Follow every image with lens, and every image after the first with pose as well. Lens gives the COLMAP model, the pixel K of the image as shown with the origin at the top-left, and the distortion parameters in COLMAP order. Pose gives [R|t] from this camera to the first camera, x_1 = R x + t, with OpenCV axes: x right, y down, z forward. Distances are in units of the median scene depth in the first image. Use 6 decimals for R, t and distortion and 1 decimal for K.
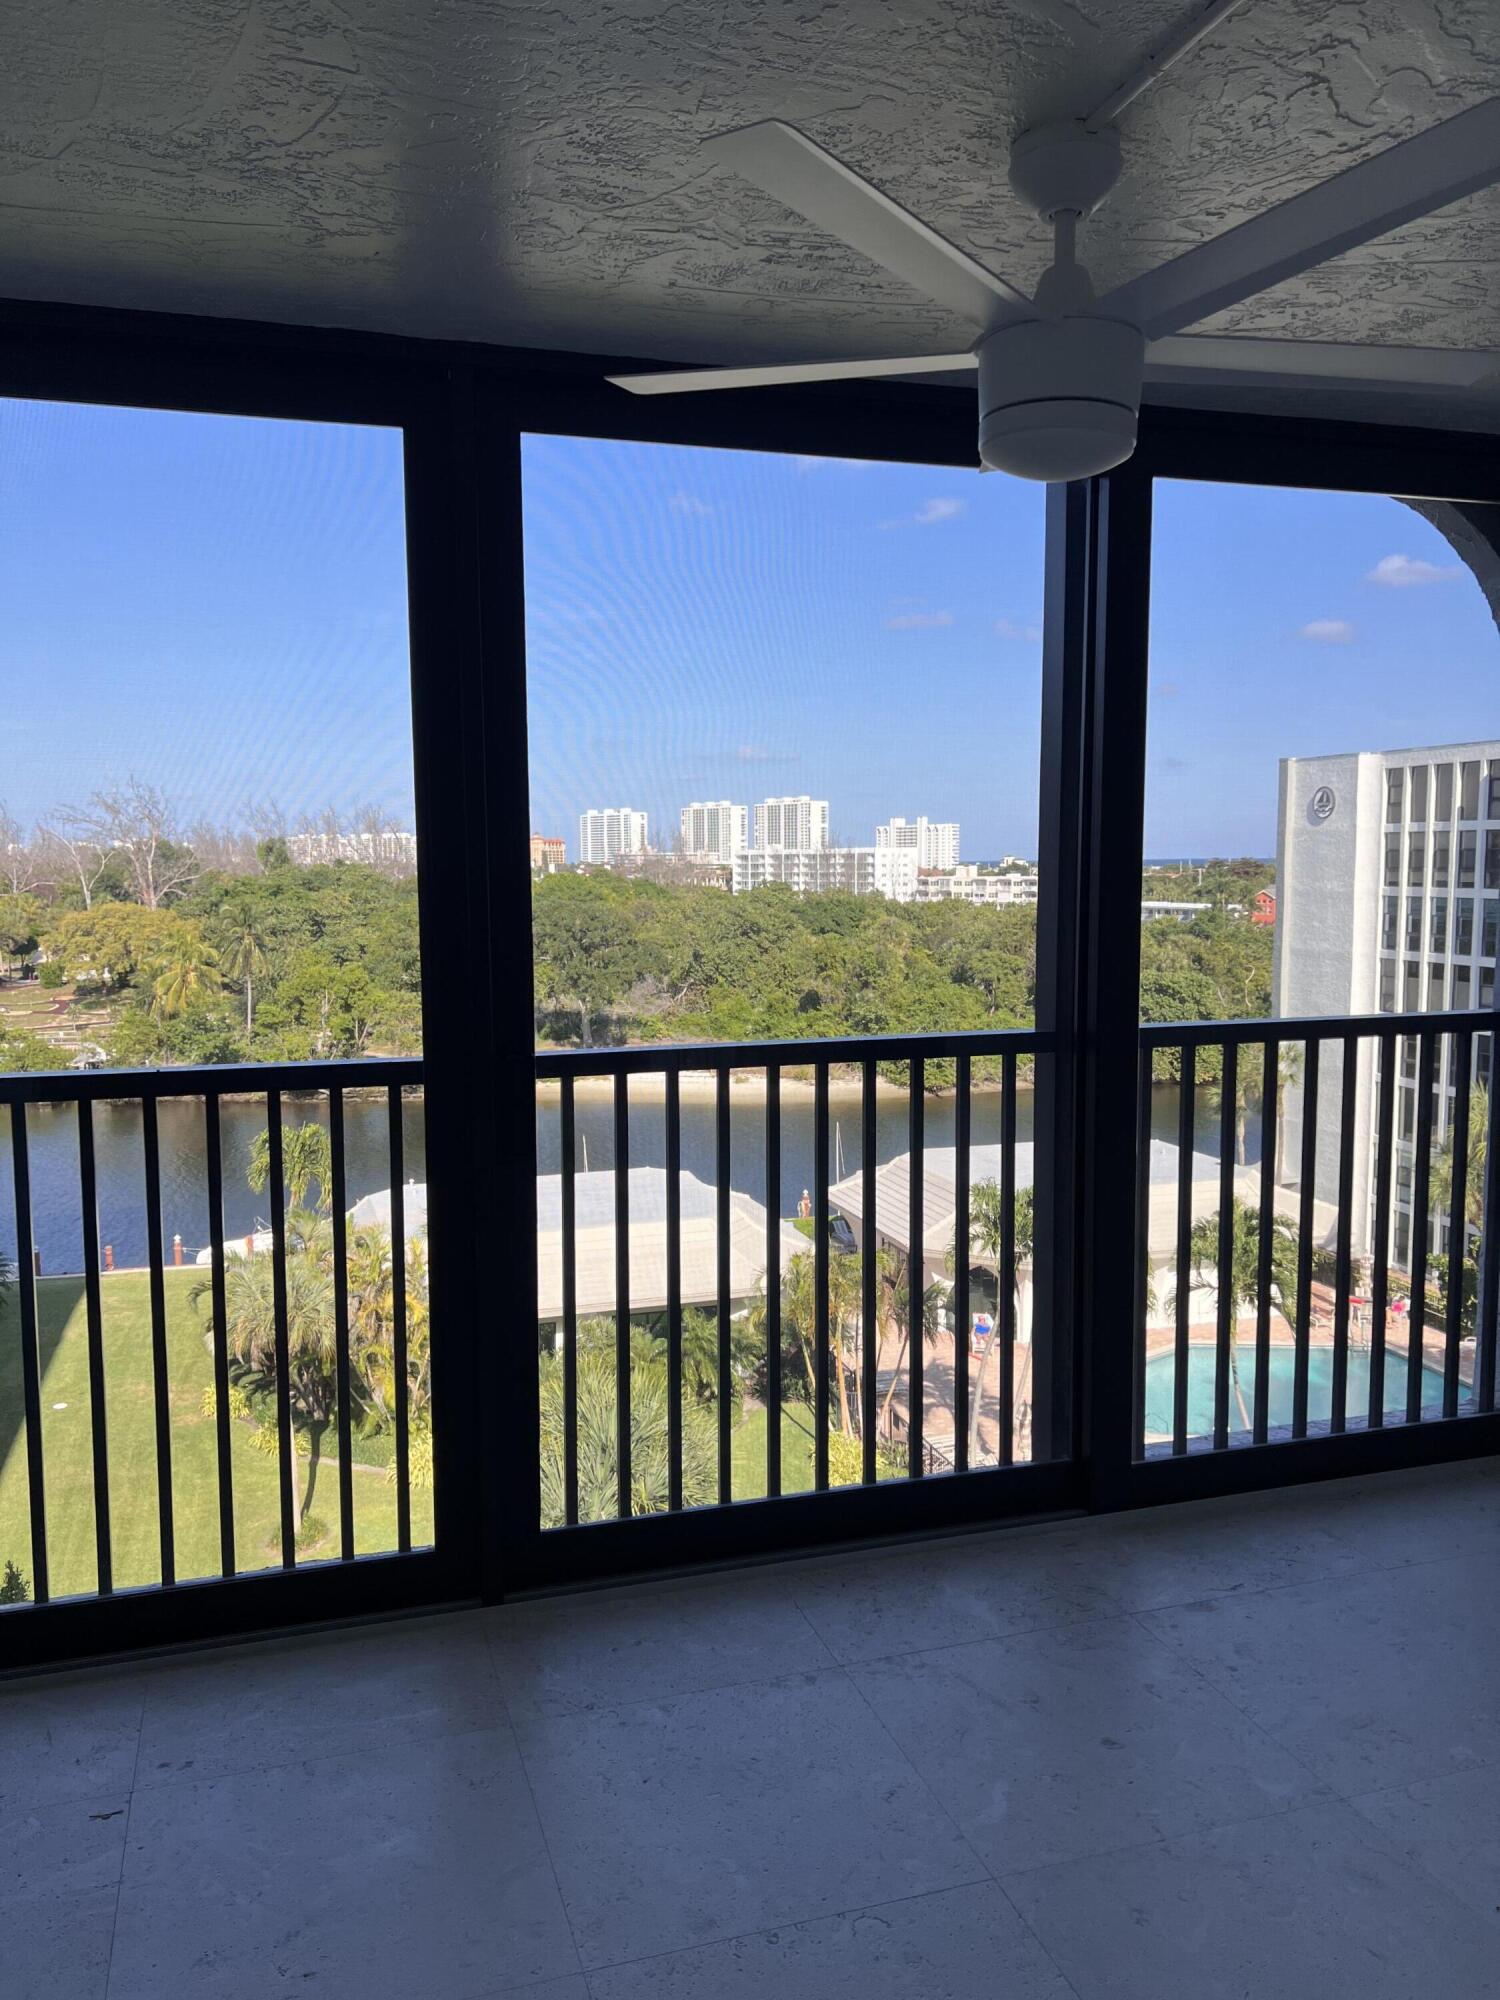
lens RADIAL K [[1490.3, 0, 752.4], [0, 1490.3, 998.8], [0, 0, 1]] dist [-0.002024, 0.000361]
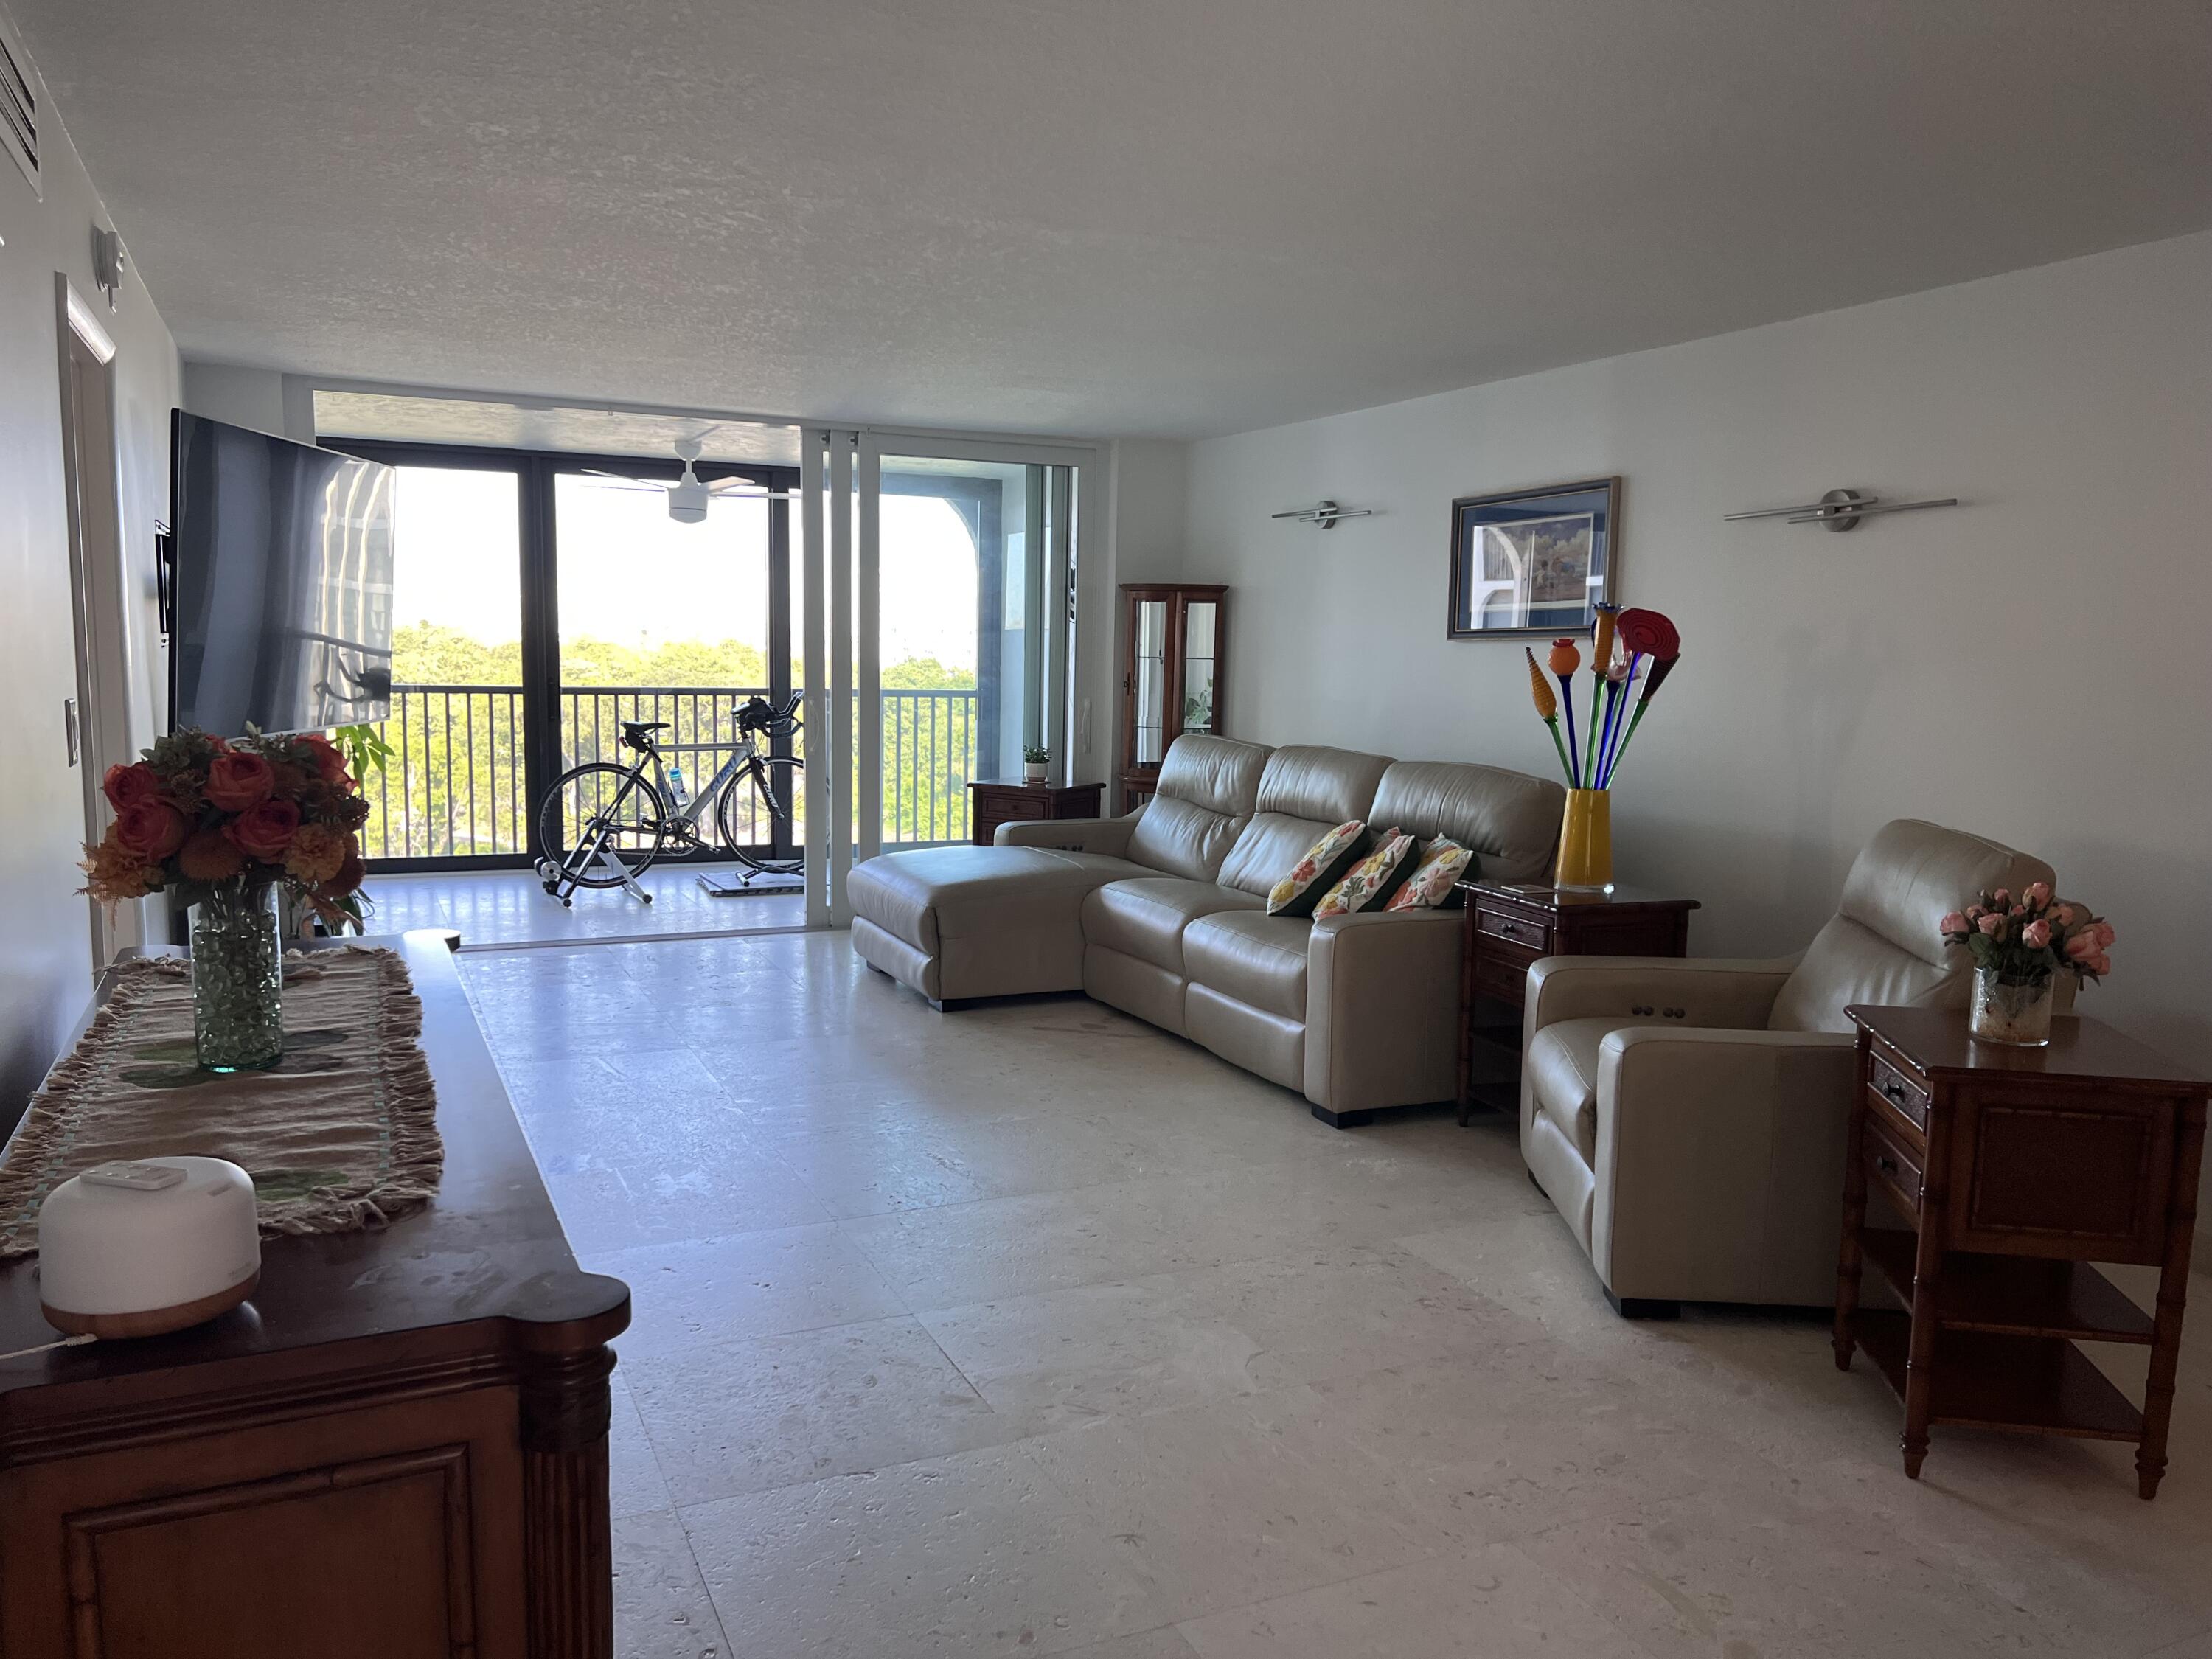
lens RADIAL K [[1648.3, 0, 1102.2], [0, 1648.3, 846.7], [0, 0, 1]] dist [-0.002024, 0.000361]
pose [[0.992672, 0.008470, 0.120542, 0.522800], [-0.012705, 0.999327, 0.034407, 0.231156], [-0.120170, -0.035686, 0.992112, -2.357339]]
